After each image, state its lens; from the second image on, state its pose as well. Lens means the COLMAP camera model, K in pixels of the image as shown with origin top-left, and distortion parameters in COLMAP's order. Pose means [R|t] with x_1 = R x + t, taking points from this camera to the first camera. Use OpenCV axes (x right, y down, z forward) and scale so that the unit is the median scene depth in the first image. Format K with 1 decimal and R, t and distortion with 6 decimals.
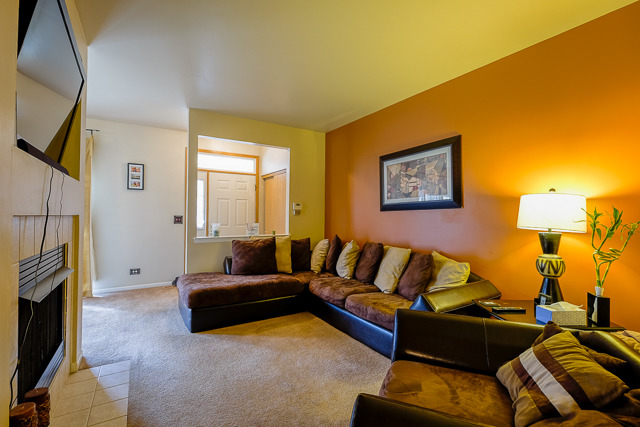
lens RADIAL K [[281.8, 0, 320.3], [0, 281.8, 211.8], [0, 0, 1]] dist [-0.002902, 0.000651]
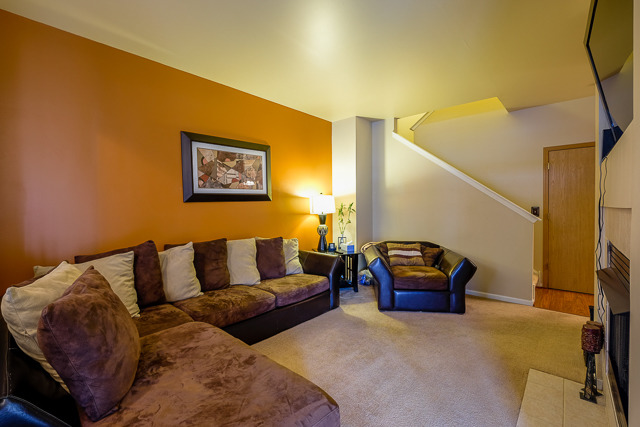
lens RADIAL K [[280.3, 0, 318.5], [0, 280.3, 211.6], [0, 0, 1]] dist [-0.002545, -0.000318]
pose [[-0.251219, -0.020866, 0.967705, -0.880899], [-0.005450, 0.999782, 0.020143, 0.009937], [-0.967915, -0.000213, -0.251278, 1.148564]]
